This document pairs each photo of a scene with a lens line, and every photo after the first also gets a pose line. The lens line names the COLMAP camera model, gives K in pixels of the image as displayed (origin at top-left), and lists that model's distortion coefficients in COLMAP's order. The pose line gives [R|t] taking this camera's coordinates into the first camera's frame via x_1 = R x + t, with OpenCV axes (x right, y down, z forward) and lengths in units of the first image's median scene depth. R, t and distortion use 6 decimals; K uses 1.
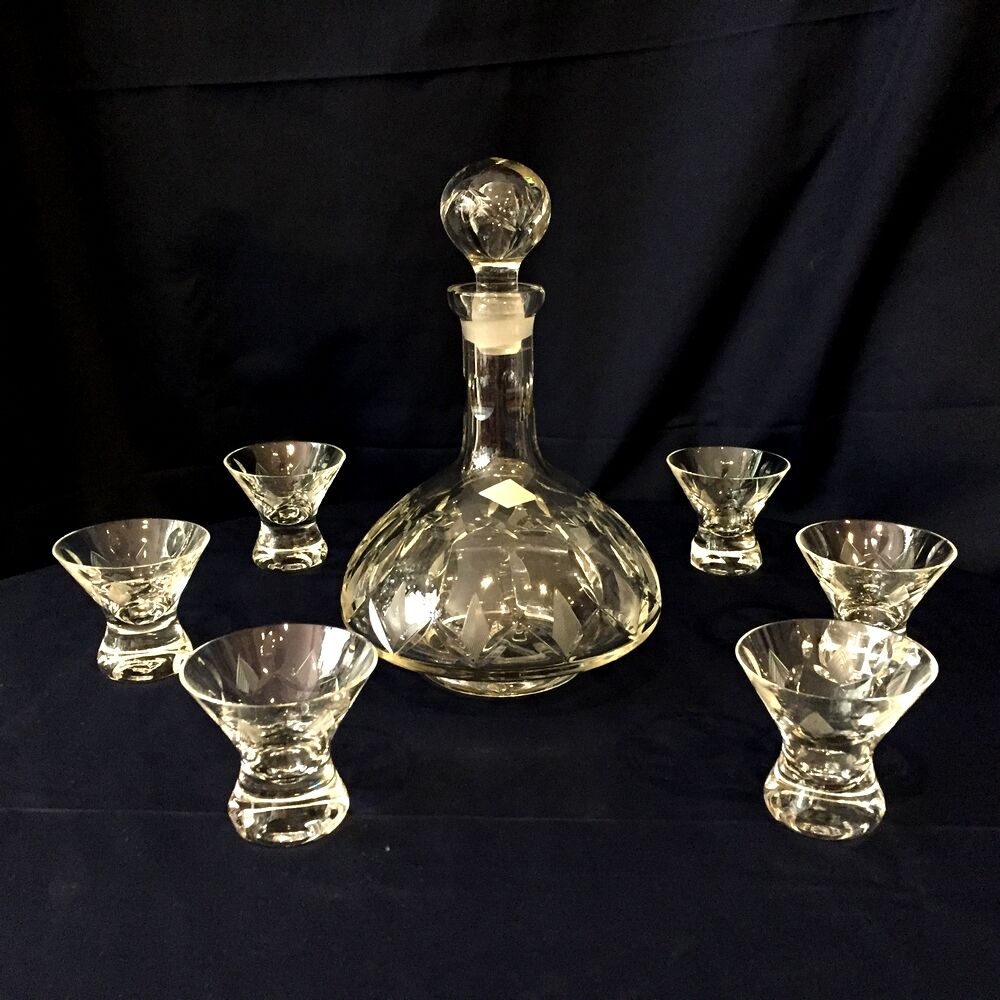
lens RADIAL K [[1114.2, 0, 500.0], [0, 1114.2, 500.0], [0, 0, 1]] dist [-0.142887, 0.568353]
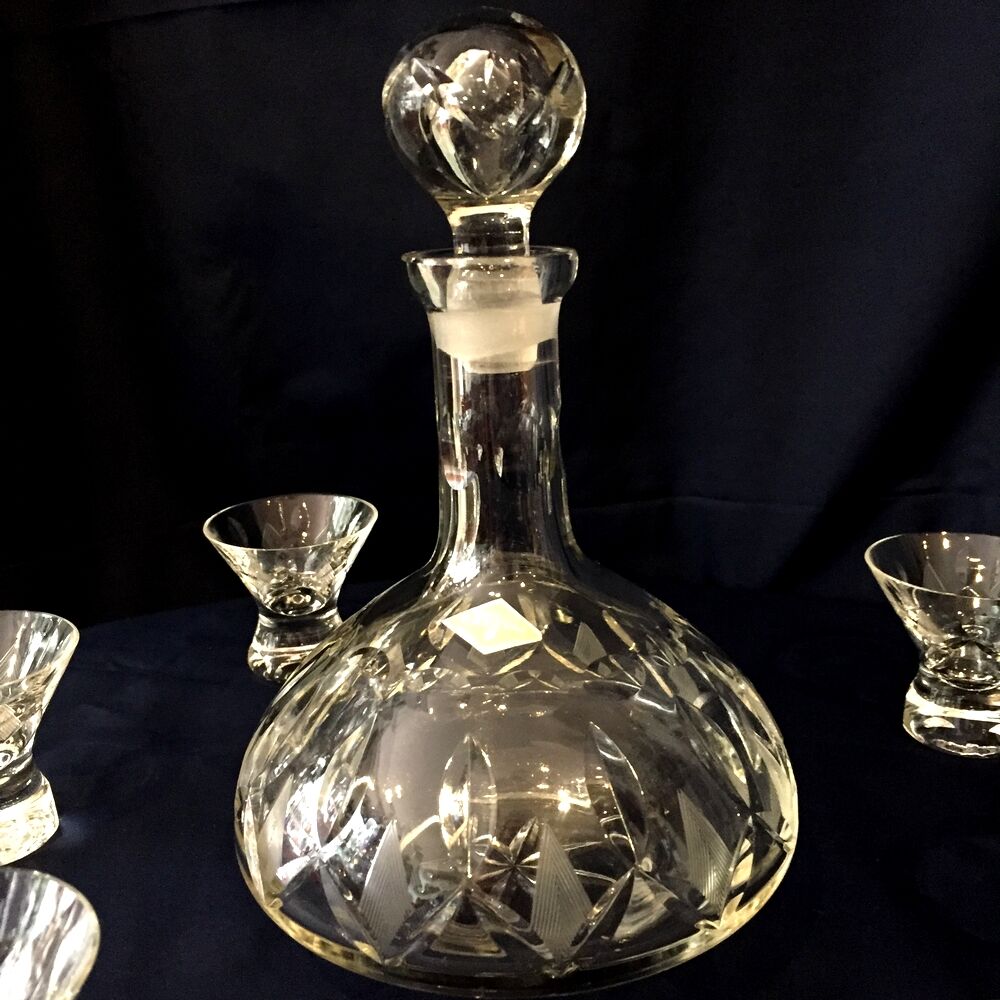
lens RADIAL K [[1114.2, 0, 500.0], [0, 1114.2, 500.0], [0, 0, 1]] dist [-0.142887, 0.568353]
pose [[0.961663, 0.042633, -0.270898, 0.153339], [-0.049052, 0.998652, -0.016967, -0.057428], [0.269810, 0.029605, 0.962458, 0.463603]]
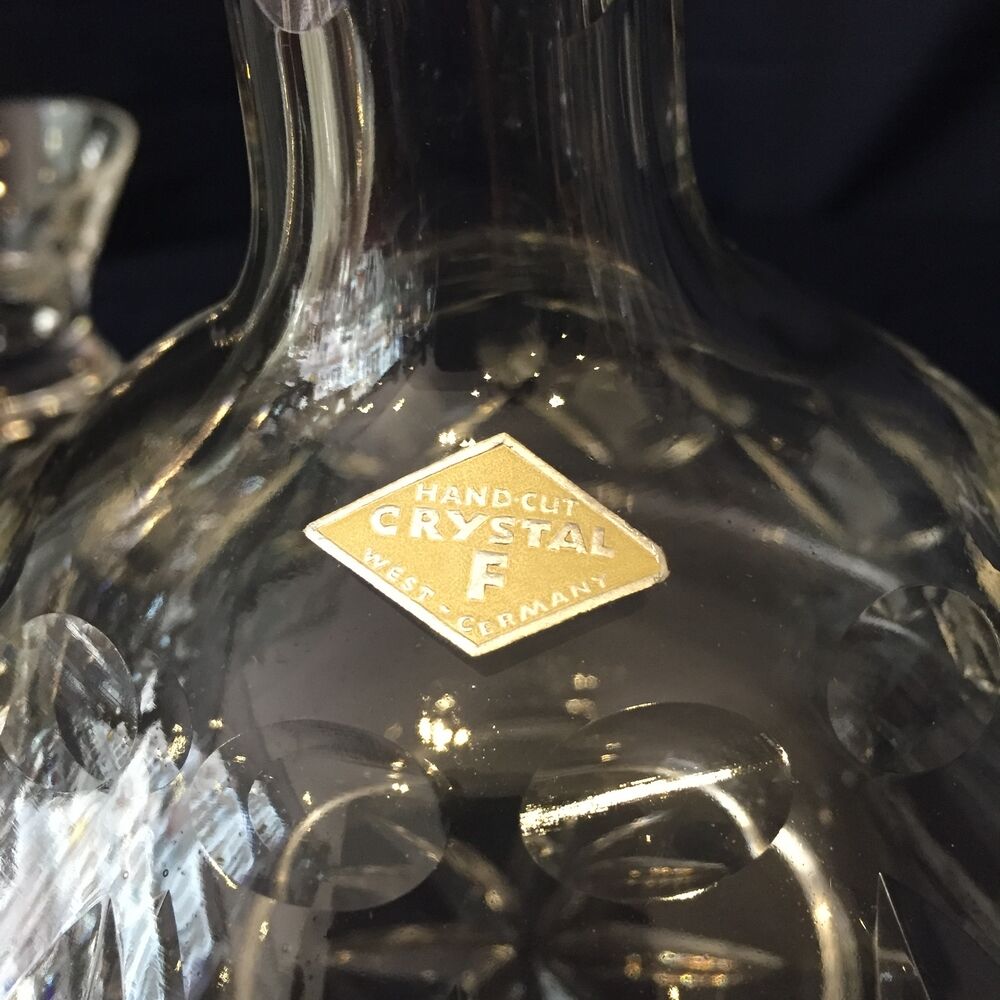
lens RADIAL K [[1114.2, 0, 500.0], [0, 1114.2, 500.0], [0, 0, 1]] dist [-0.142887, 0.568353]
pose [[0.992492, 0.027345, -0.119215, 0.030730], [0.013170, 0.945131, 0.326426, -0.062125], [0.121600, -0.325545, 0.937675, 0.833972]]
